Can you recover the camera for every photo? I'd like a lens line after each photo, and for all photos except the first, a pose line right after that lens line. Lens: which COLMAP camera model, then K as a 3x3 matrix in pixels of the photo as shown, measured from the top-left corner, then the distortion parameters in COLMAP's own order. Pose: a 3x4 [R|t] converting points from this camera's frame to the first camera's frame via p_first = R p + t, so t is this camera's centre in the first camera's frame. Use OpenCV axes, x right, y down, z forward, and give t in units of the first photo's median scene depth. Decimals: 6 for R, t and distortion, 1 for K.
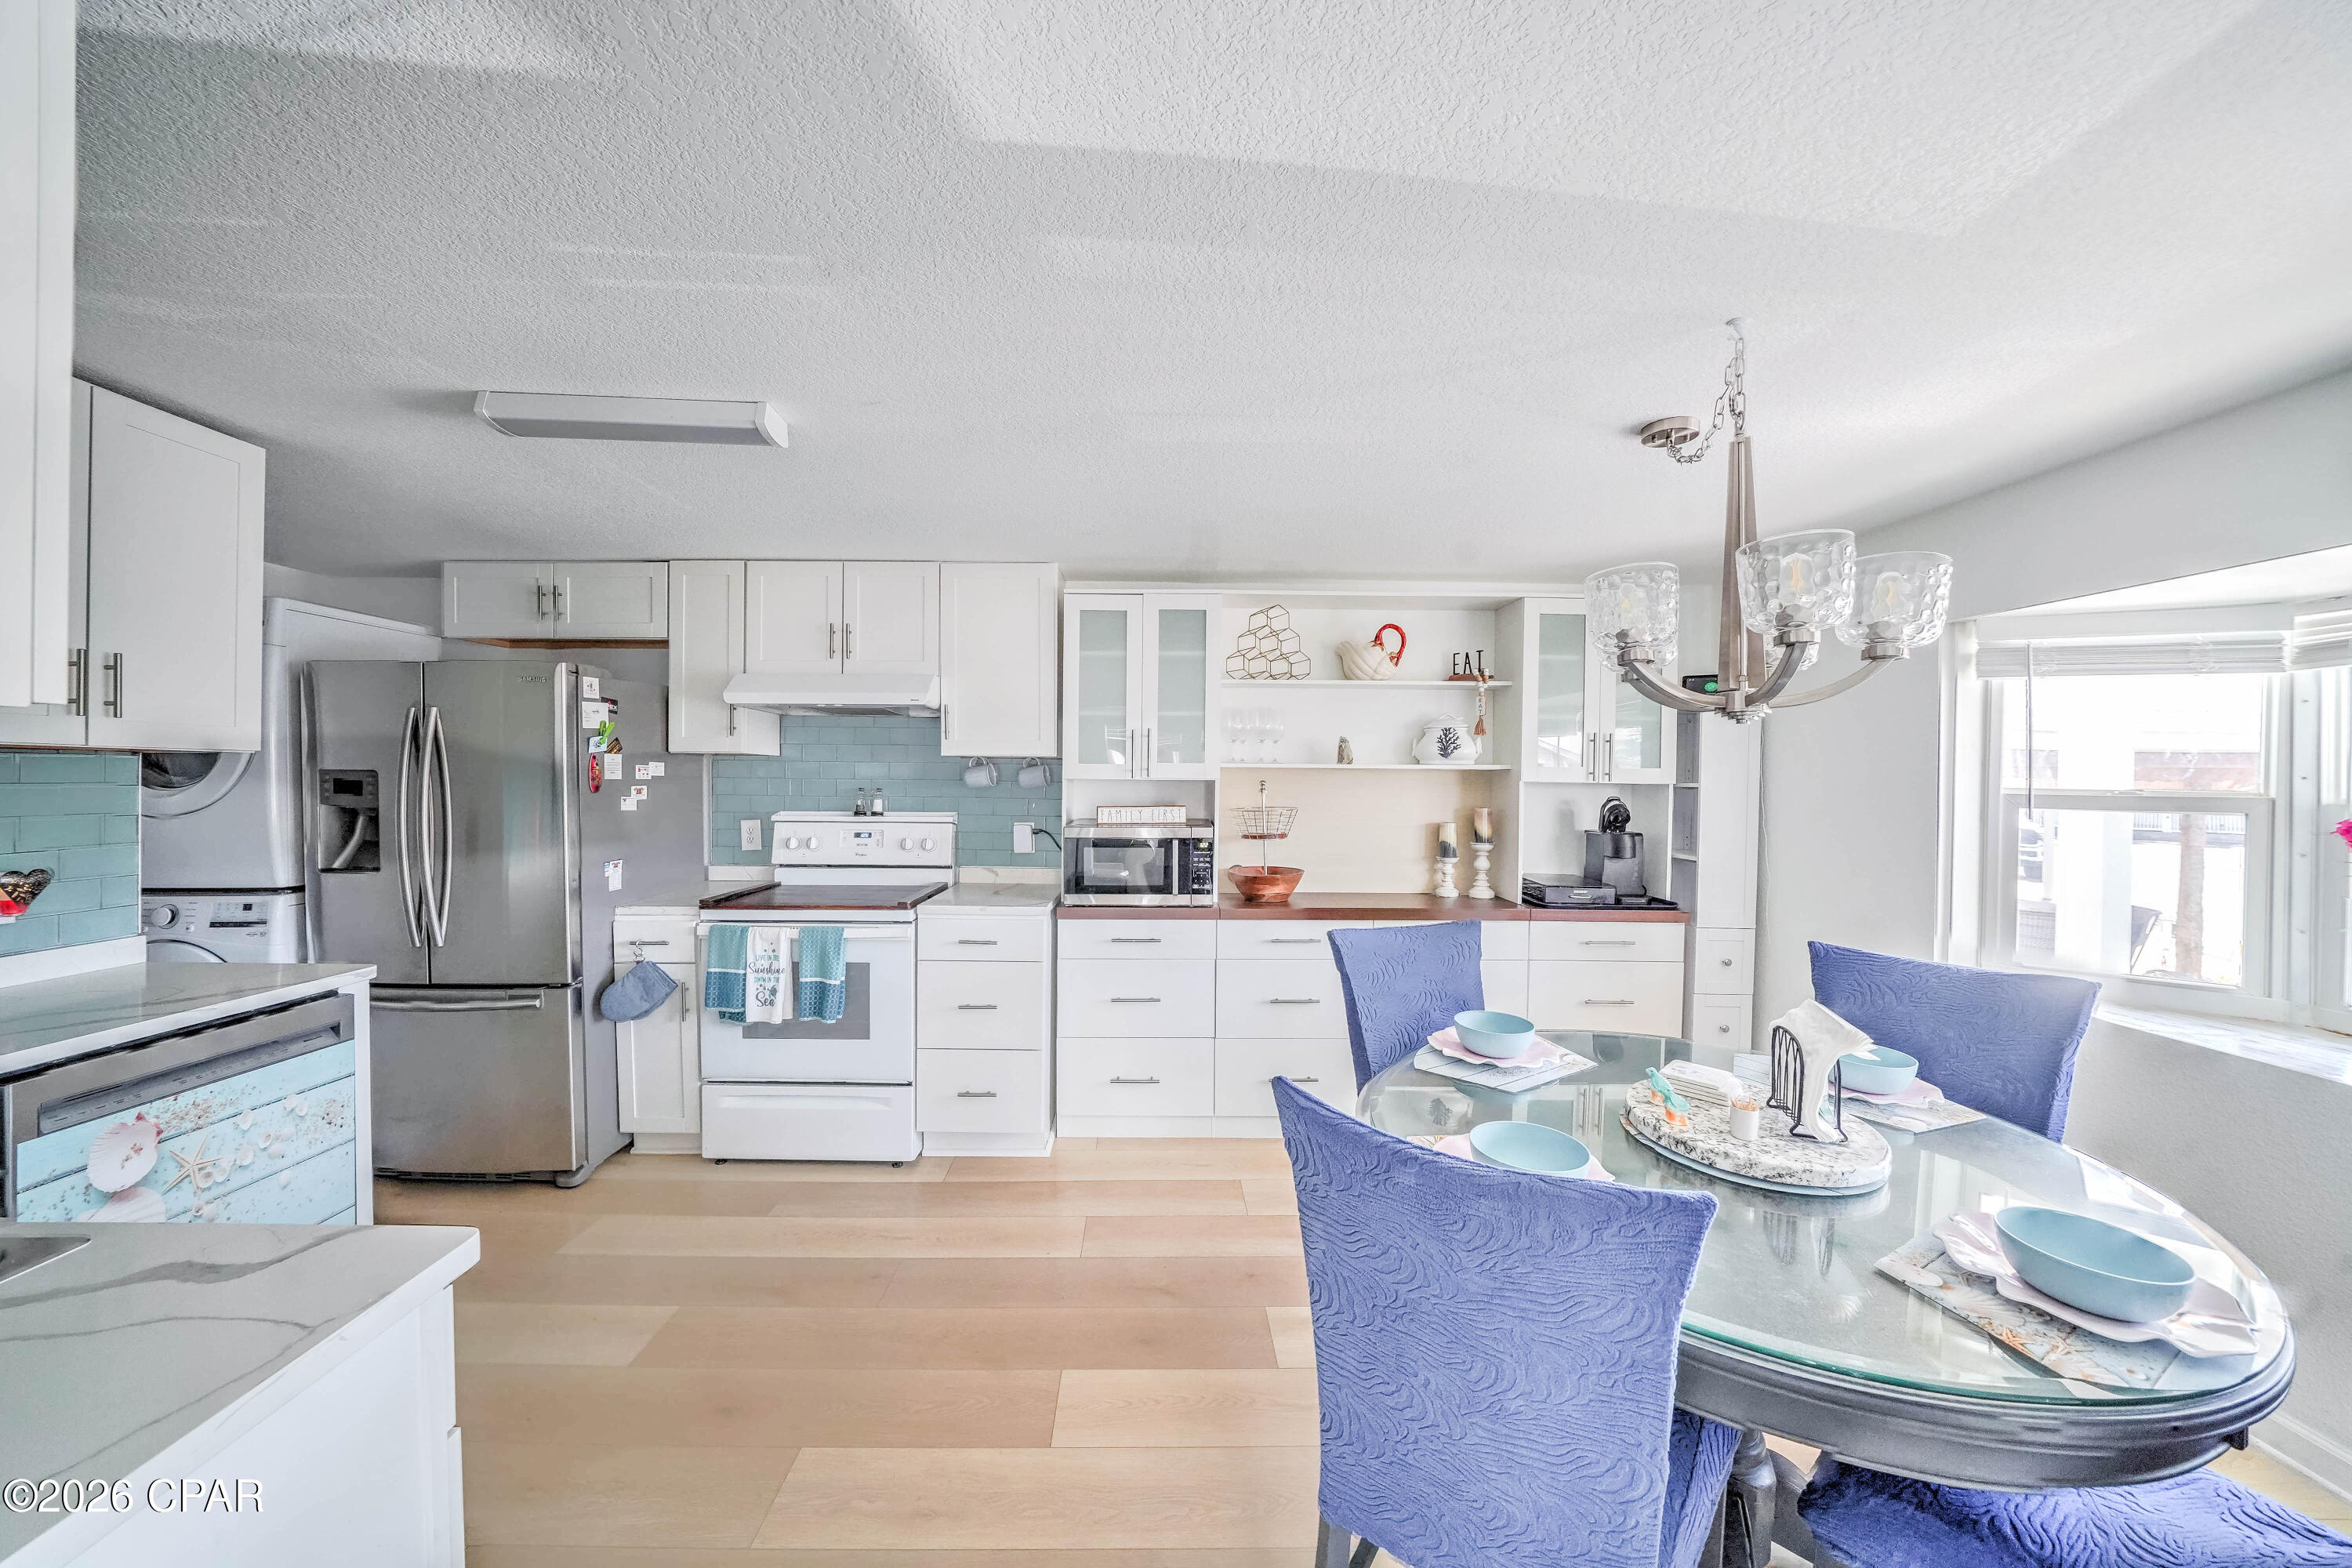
lens RADIAL K [[819.5, 0, 1162.8], [0, 819.5, 784.4], [0, 0, 1]] dist [-0.026358, 0.002639]
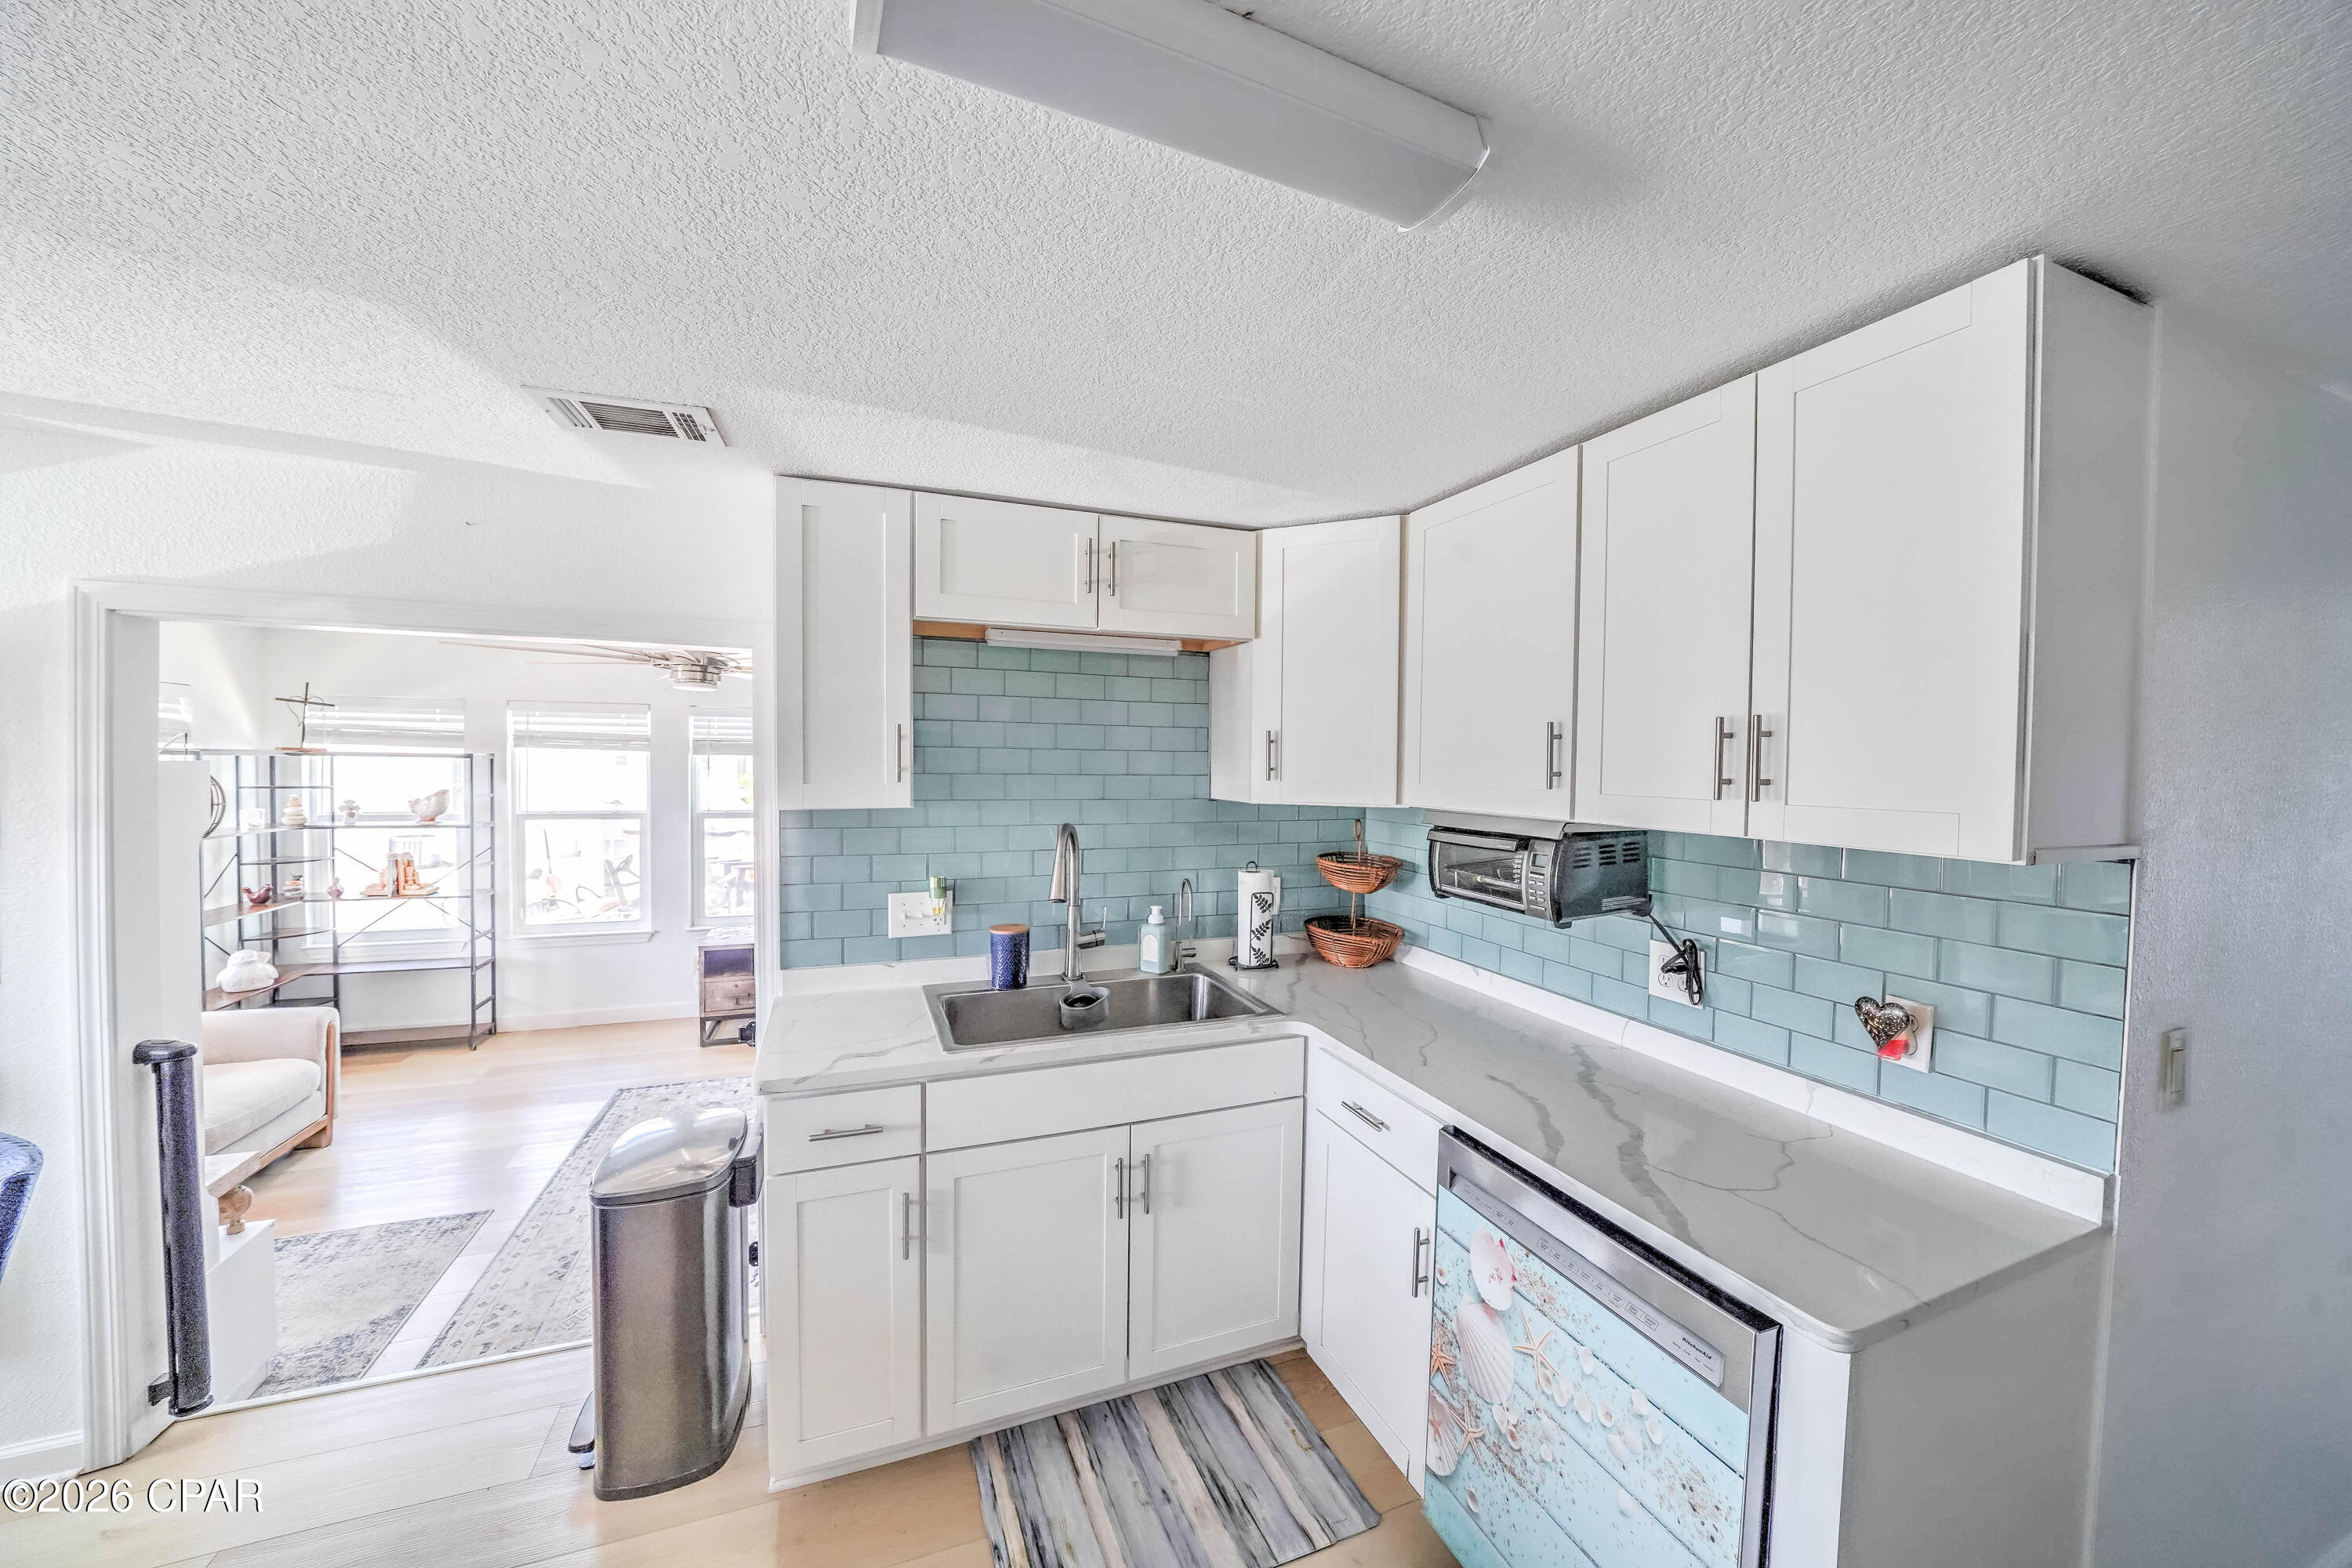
lens RADIAL K [[819.5, 0, 1166.0], [0, 819.5, 779.6], [0, 0, 1]] dist [-0.026358, 0.002639]
pose [[-0.938160, -0.011555, -0.346009, -0.310341], [-0.022464, 0.999368, 0.027535, -0.066086], [0.345472, 0.033605, -0.937827, 0.881333]]
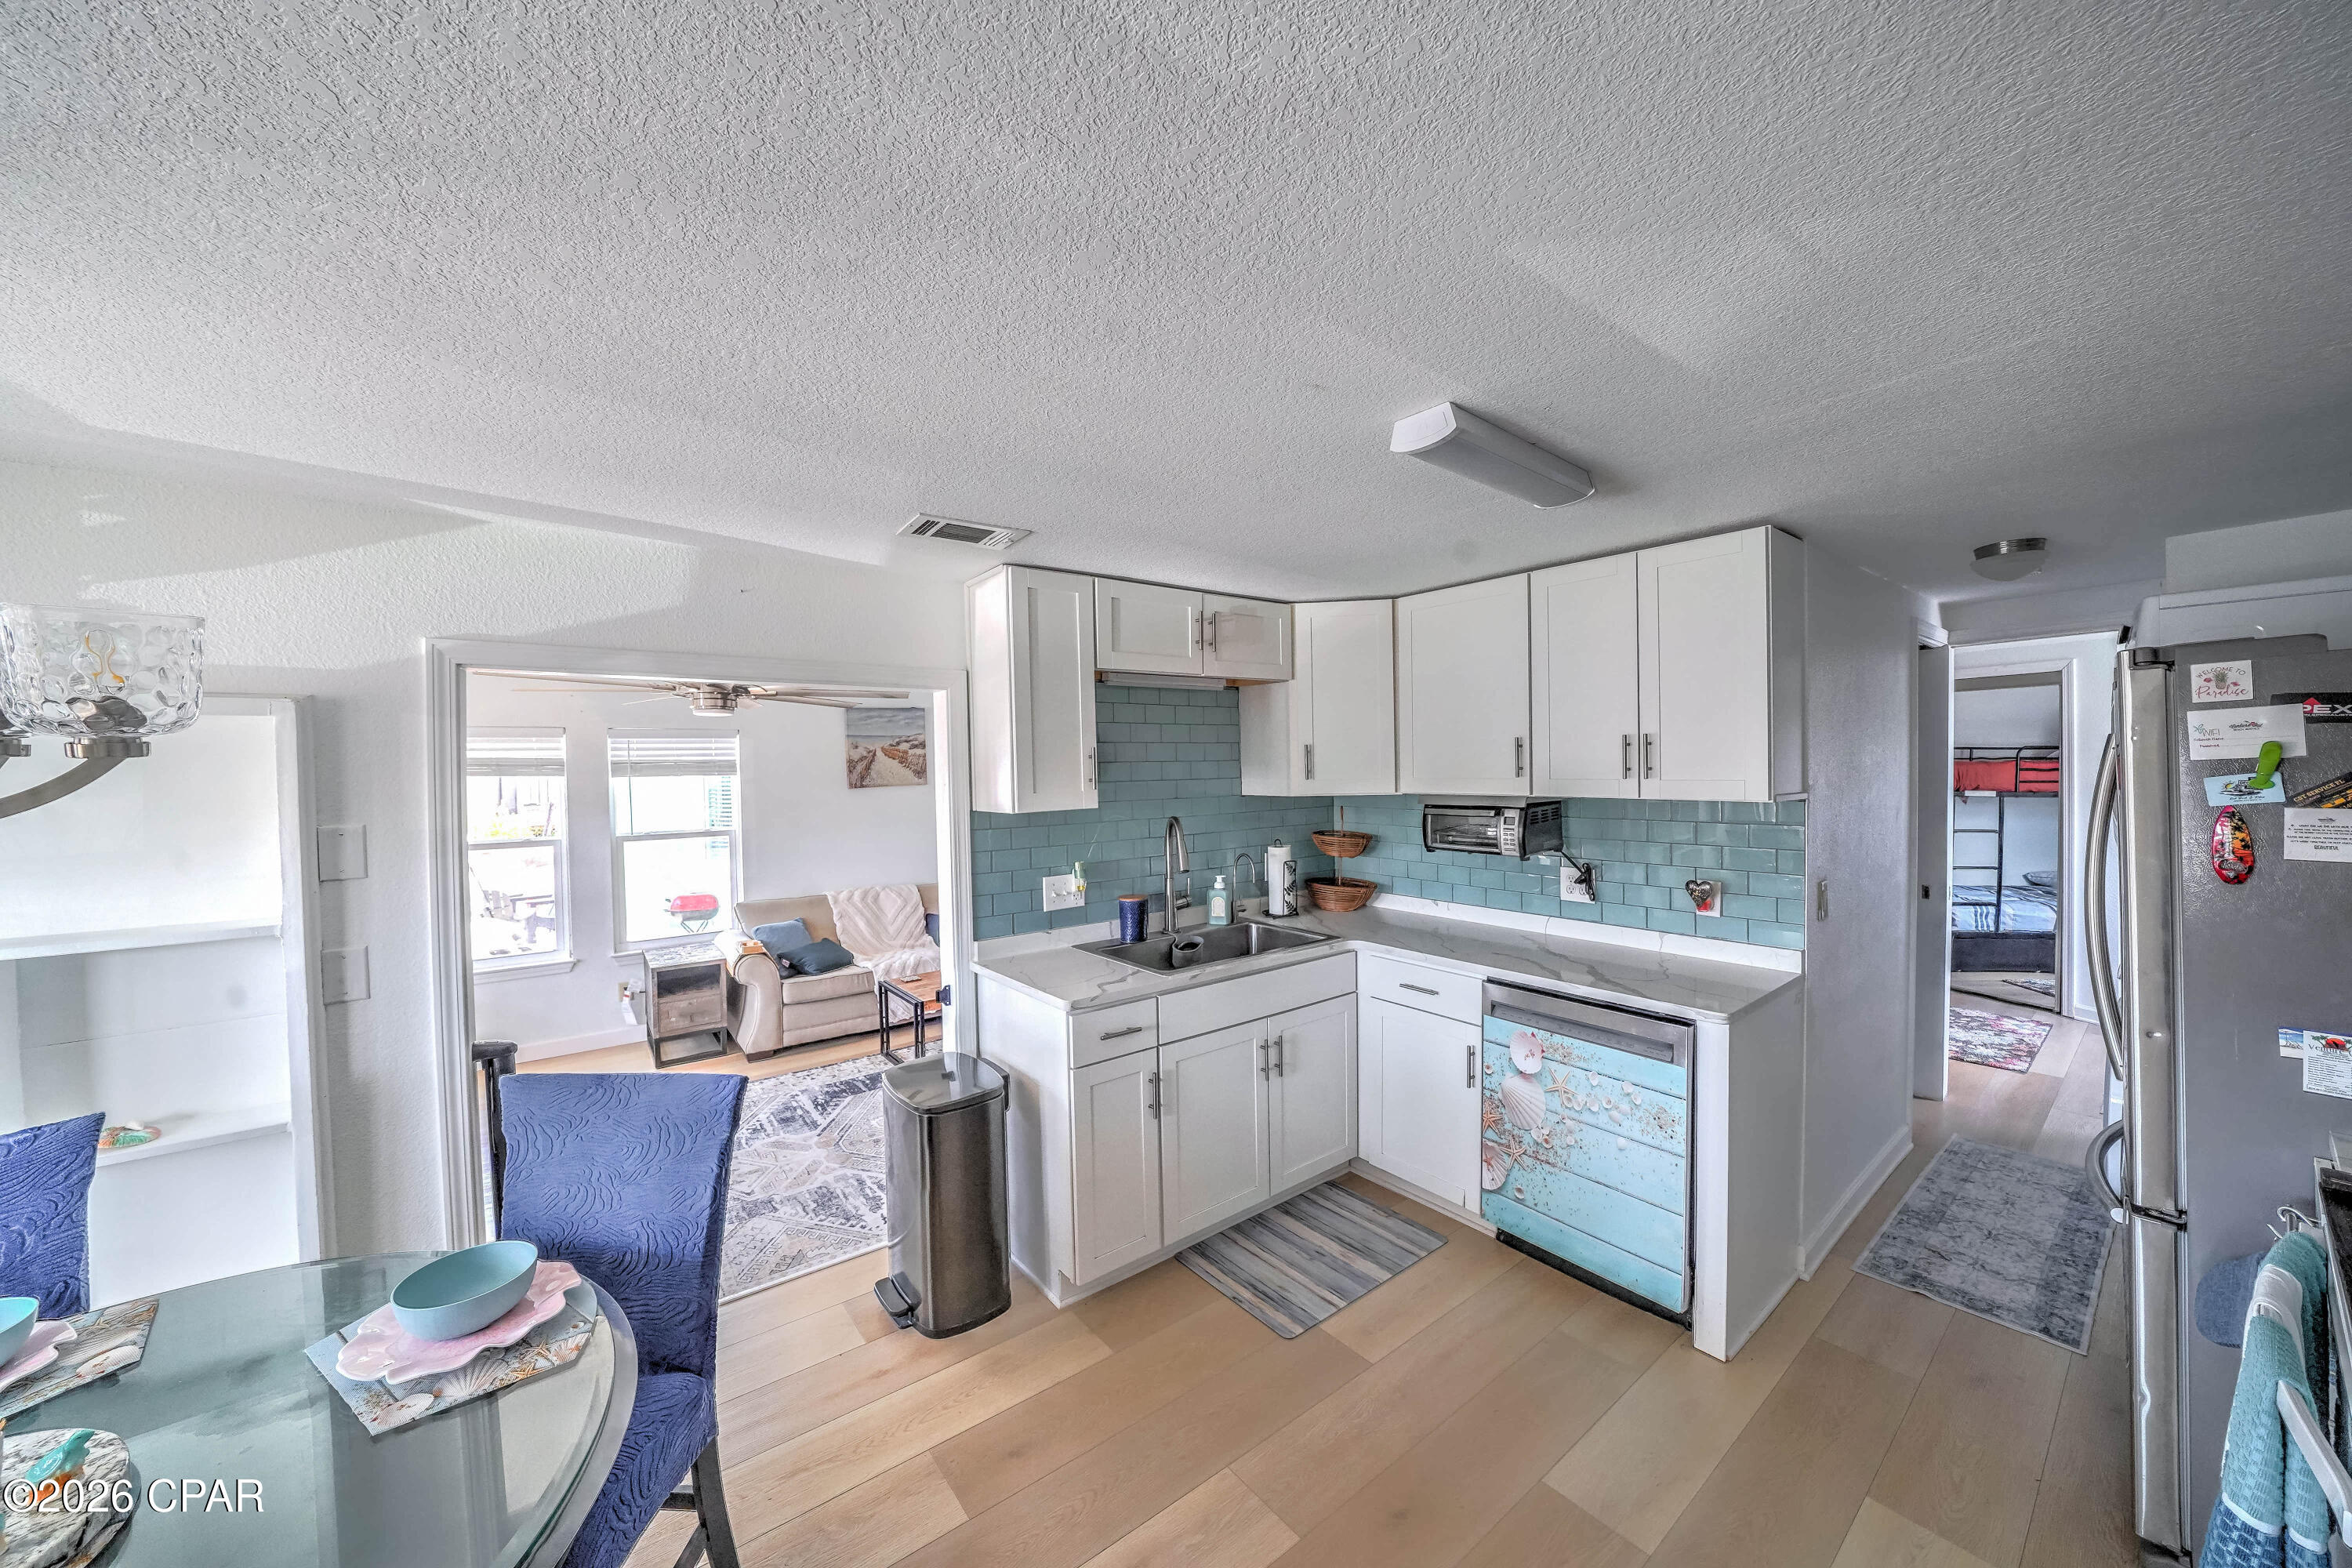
lens RADIAL K [[819.5, 0, 1161.3], [0, 819.5, 776.0], [0, 0, 1]] dist [-0.026358, 0.002639]
pose [[-0.807744, 0.014094, -0.589365, 0.143395], [0.007264, 0.999876, 0.013956, -0.067727], [0.589488, 0.006992, -0.807747, 0.964743]]
